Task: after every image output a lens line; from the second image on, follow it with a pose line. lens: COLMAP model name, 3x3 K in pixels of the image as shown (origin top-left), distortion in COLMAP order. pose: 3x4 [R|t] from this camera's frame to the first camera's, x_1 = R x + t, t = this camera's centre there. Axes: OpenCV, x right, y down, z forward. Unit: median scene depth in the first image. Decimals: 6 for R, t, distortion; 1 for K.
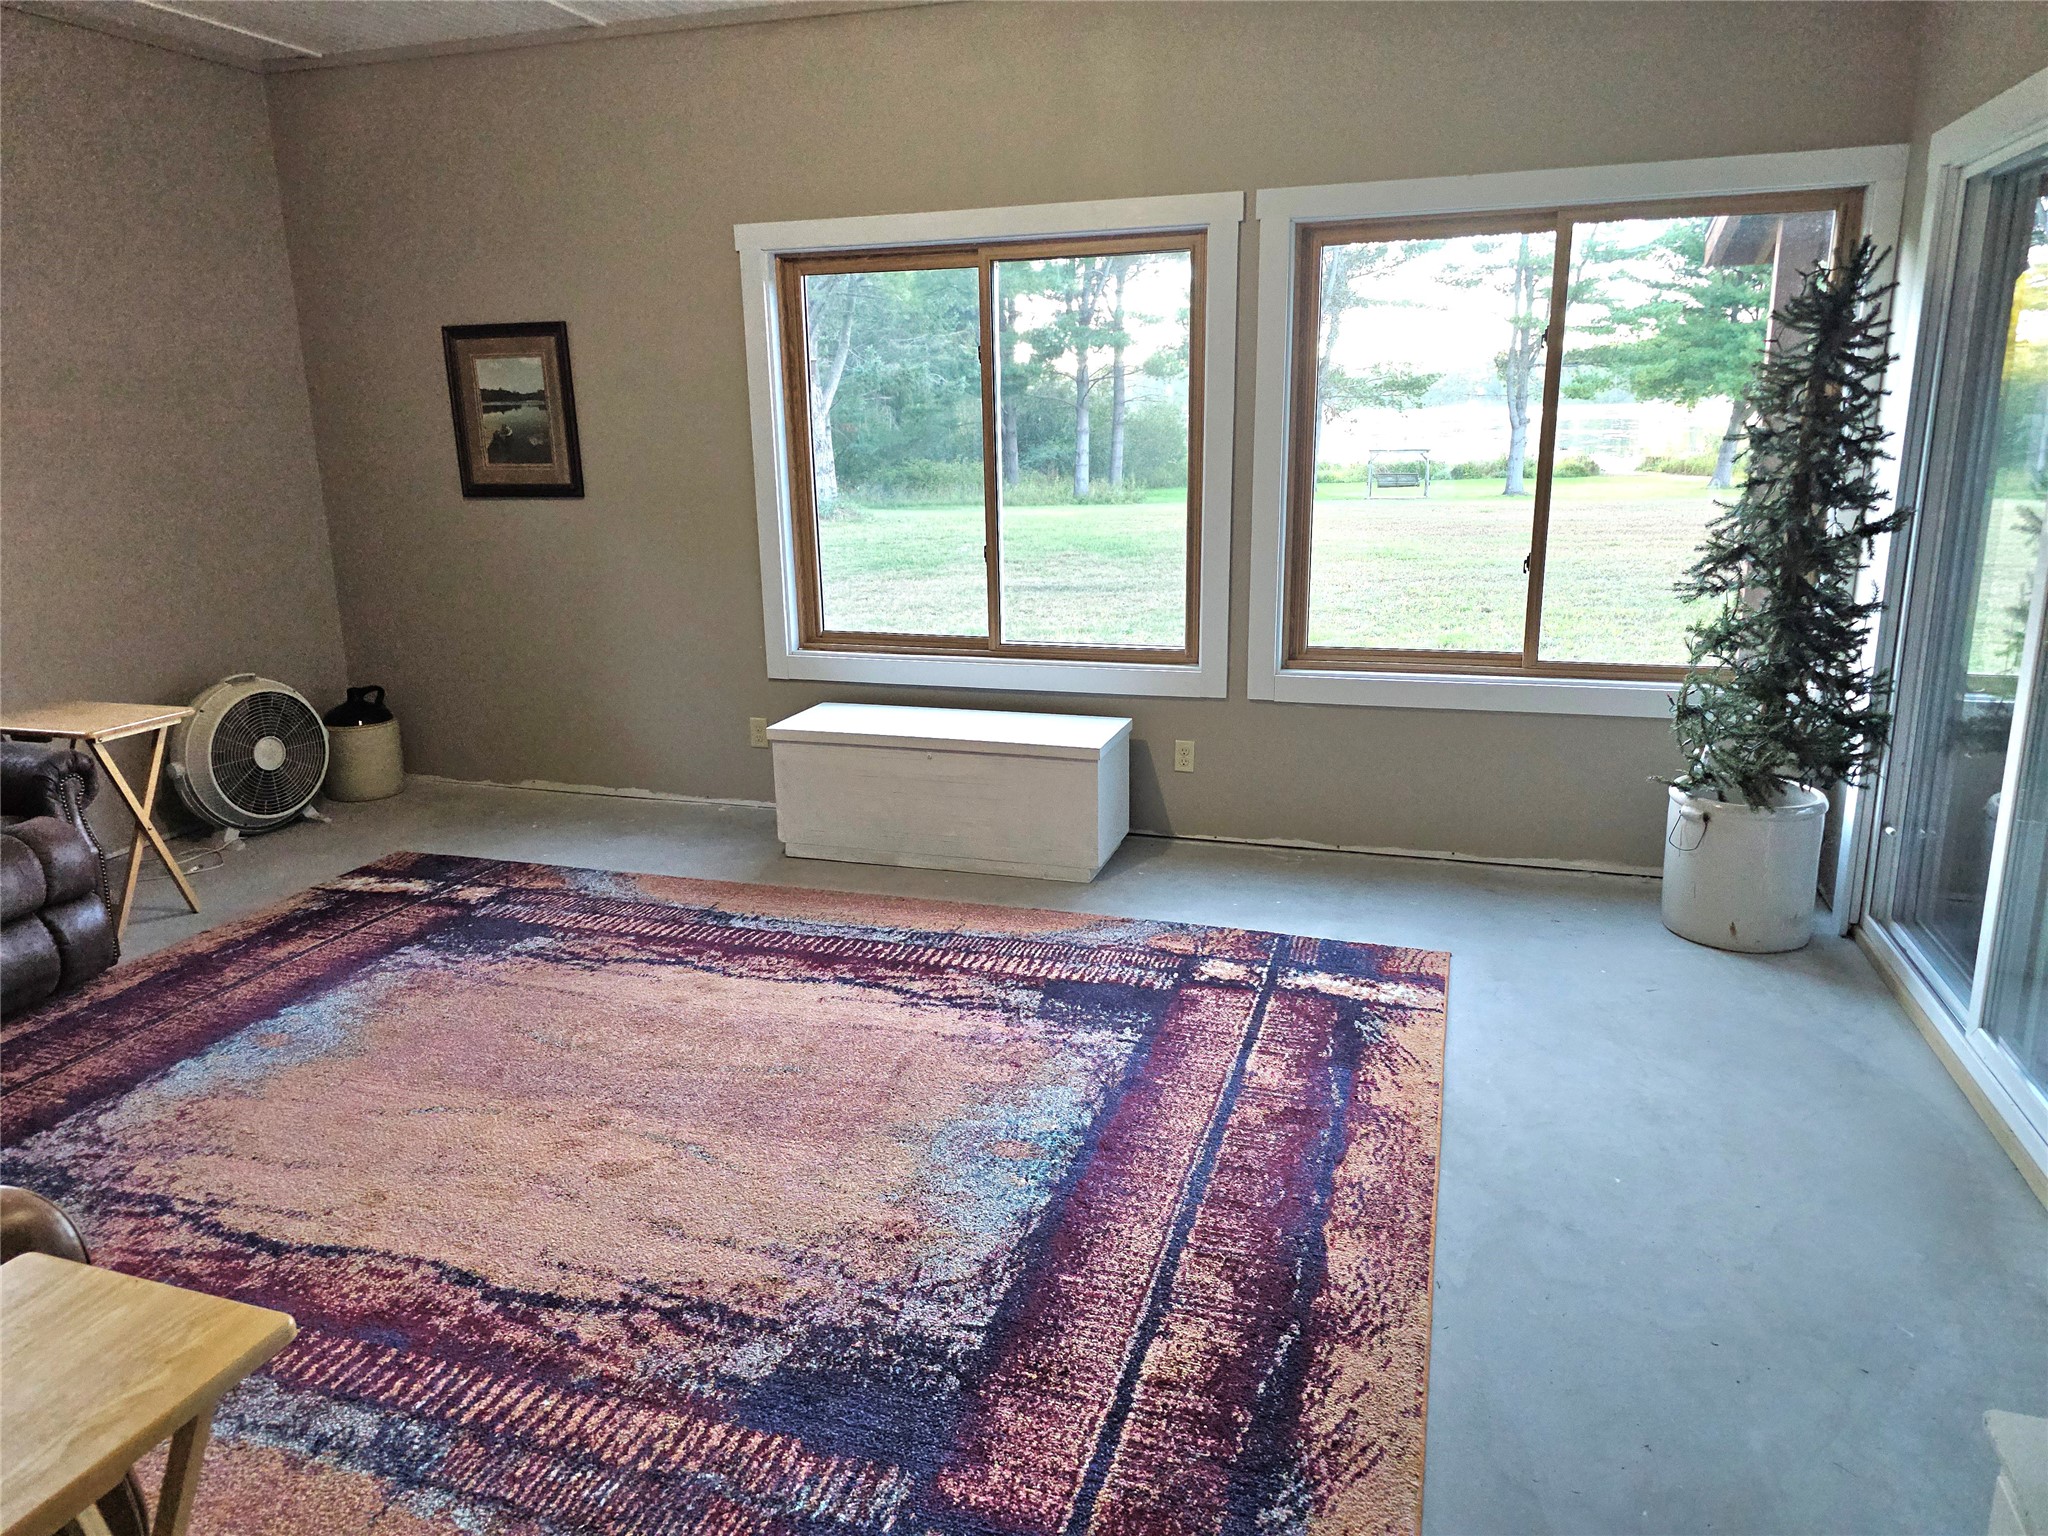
lens RADIAL K [[1392.6, 0, 1022.5], [0, 1392.6, 718.8], [0, 0, 1]] dist [0.078393, -0.054319]
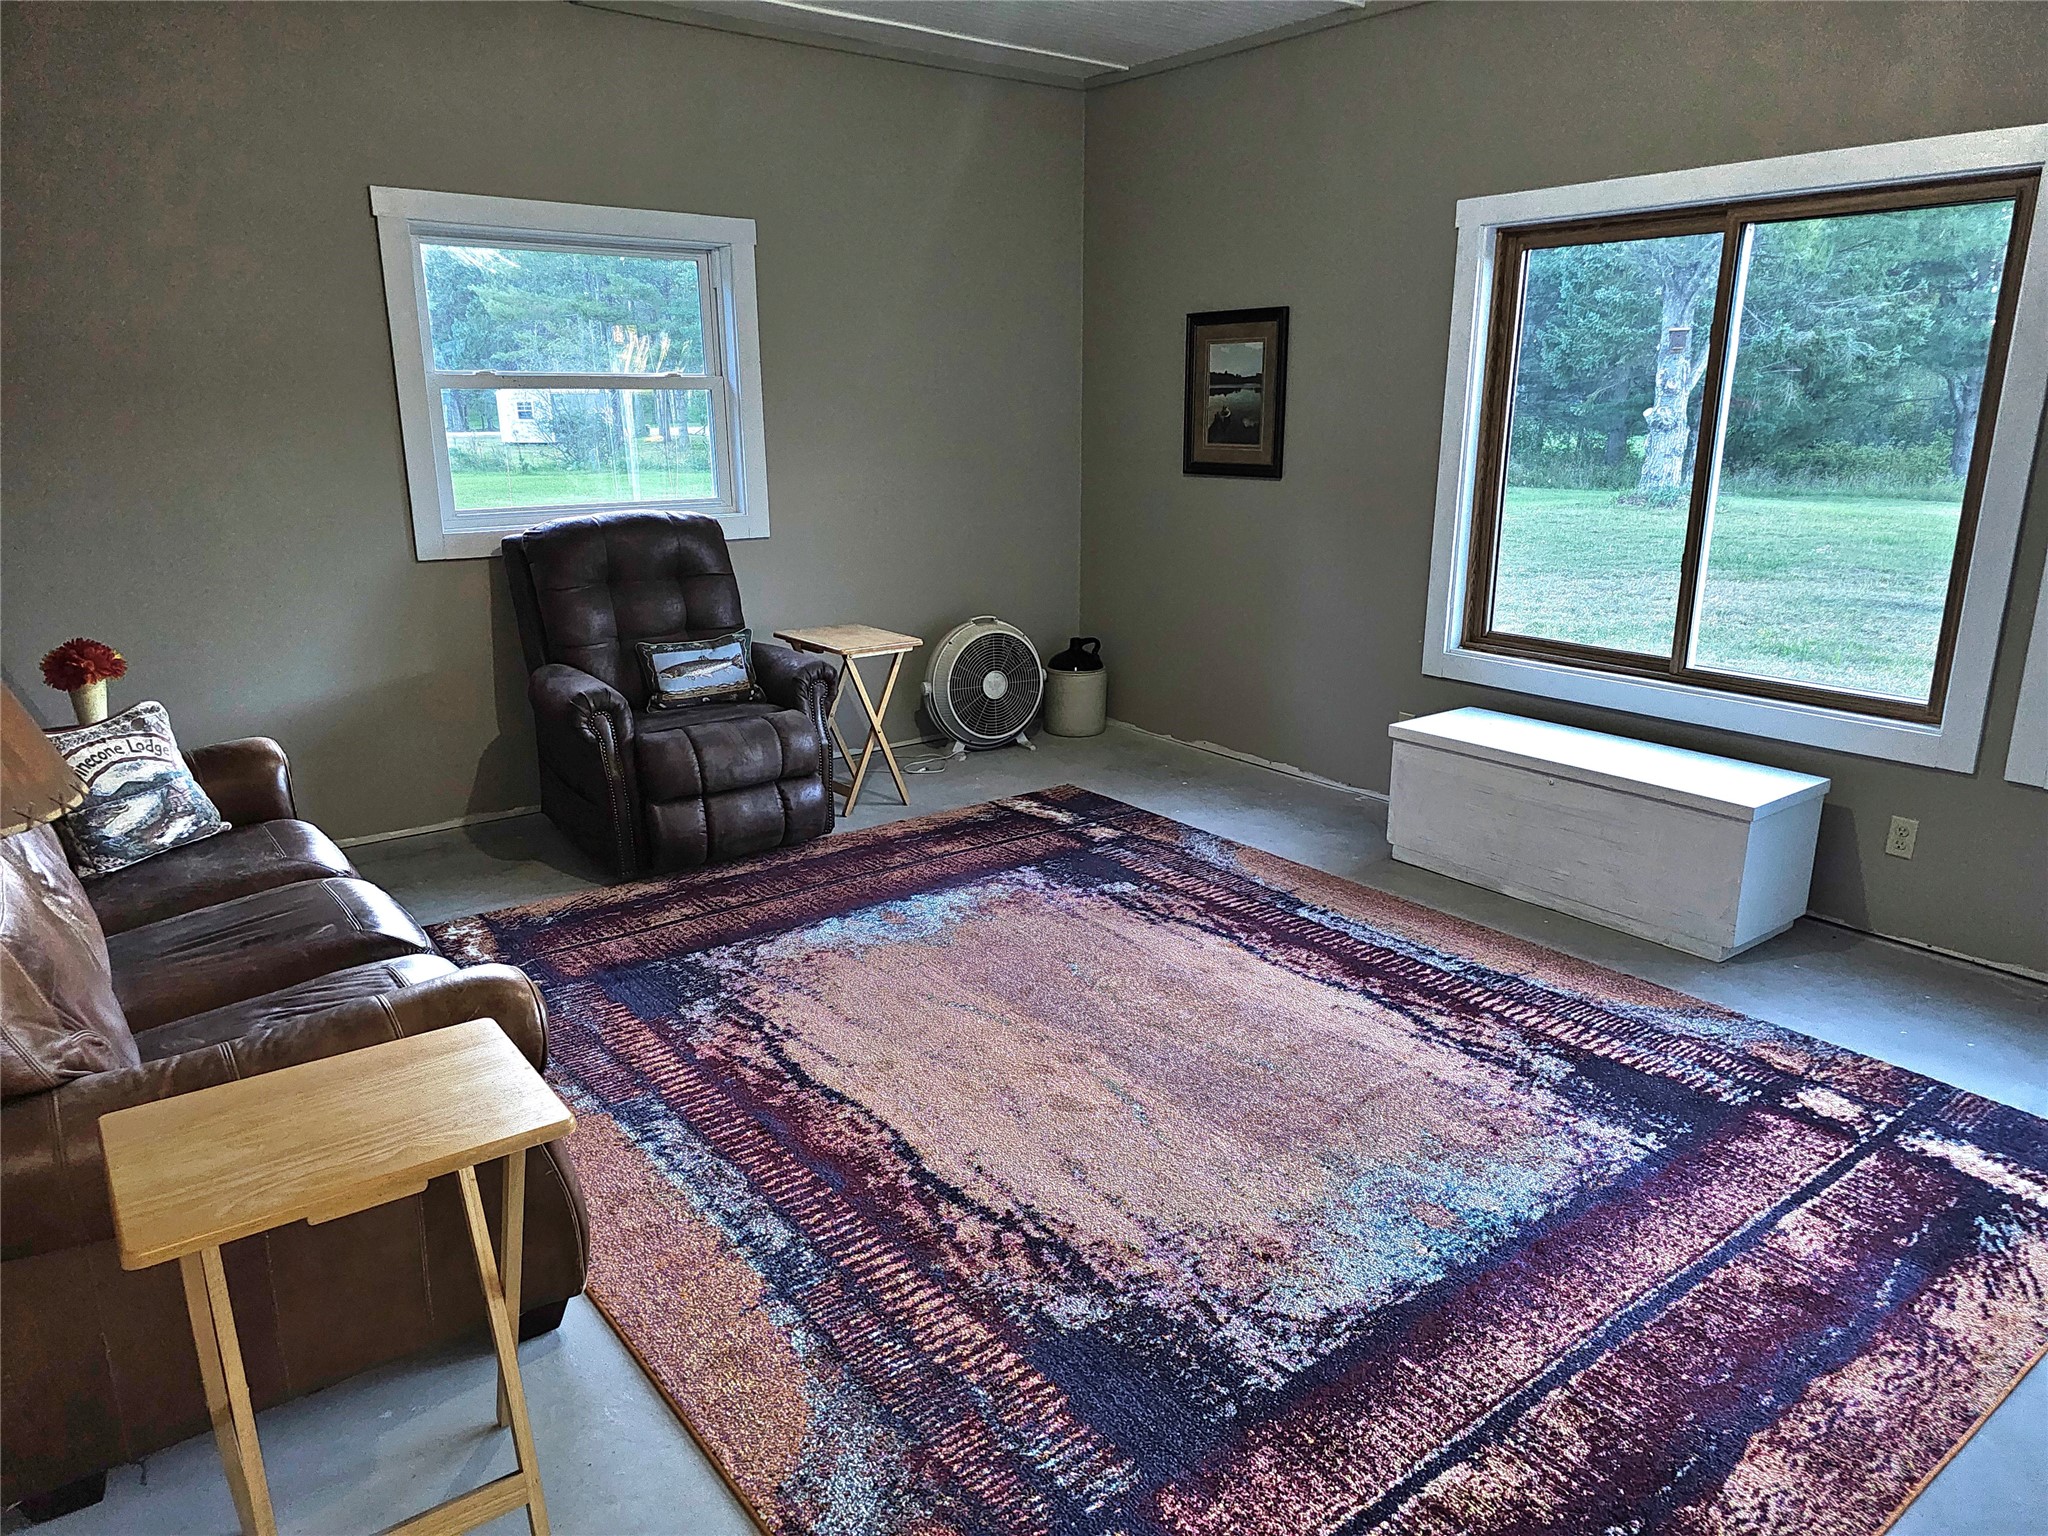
lens RADIAL K [[1392.6, 0, 1035.1], [0, 1392.6, 740.3], [0, 0, 1]] dist [0.078393, -0.054319]
pose [[0.829644, 0.155688, -0.536145, 0.176742], [-0.137399, 0.987732, 0.074207, -0.027664], [0.541121, 0.012100, 0.840858, 0.055559]]
